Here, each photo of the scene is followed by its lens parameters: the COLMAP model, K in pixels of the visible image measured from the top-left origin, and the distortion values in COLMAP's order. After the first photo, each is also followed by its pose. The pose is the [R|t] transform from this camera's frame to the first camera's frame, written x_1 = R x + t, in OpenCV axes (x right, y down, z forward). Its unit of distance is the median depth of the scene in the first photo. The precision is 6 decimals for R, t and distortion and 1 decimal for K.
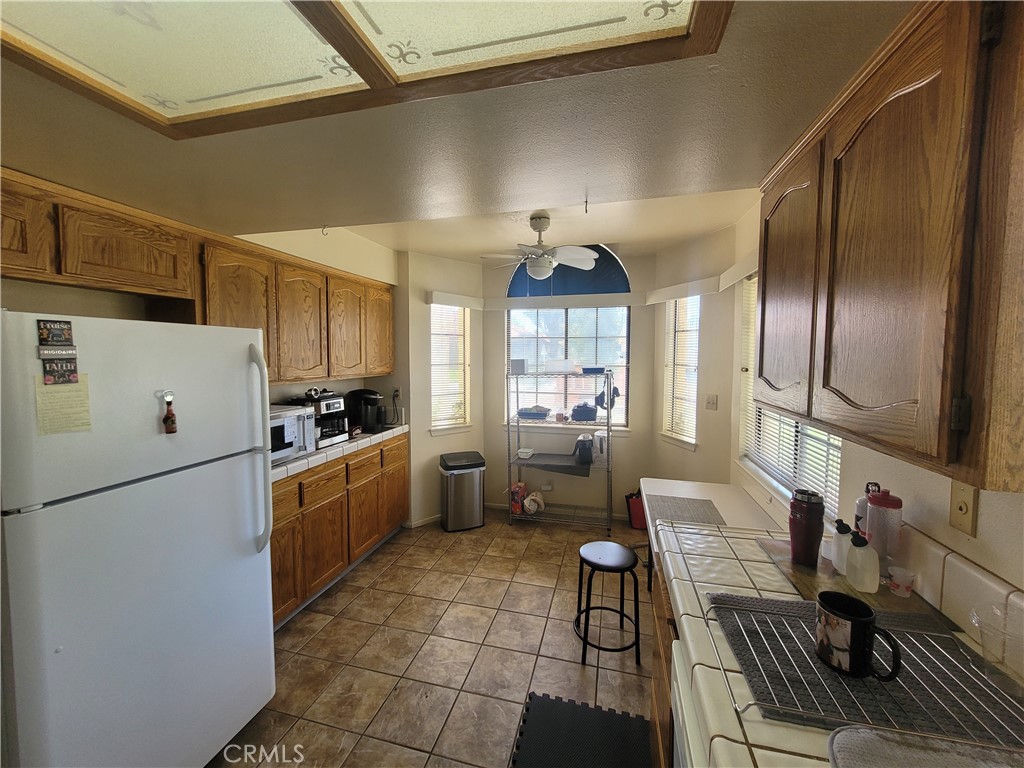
lens RADIAL K [[402.8, 0, 512.8], [0, 402.8, 379.3], [0, 0, 1]] dist [0.002010, 0.000916]
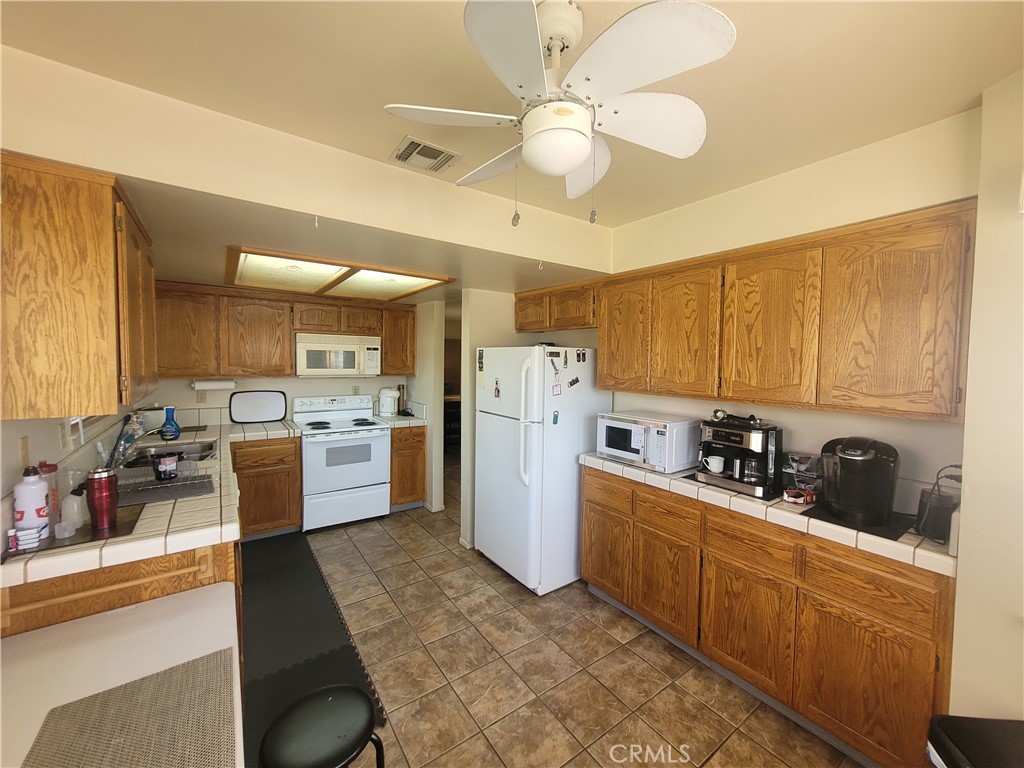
lens RADIAL K [[402.8, 0, 513.9], [0, 402.8, 377.1], [0, 0, 1]] dist [0.002010, 0.000916]
pose [[-0.640781, 0.023710, -0.767358, 0.433575], [-0.065719, 0.994160, 0.085596, -0.094348], [0.764906, 0.105279, -0.635481, 1.354849]]
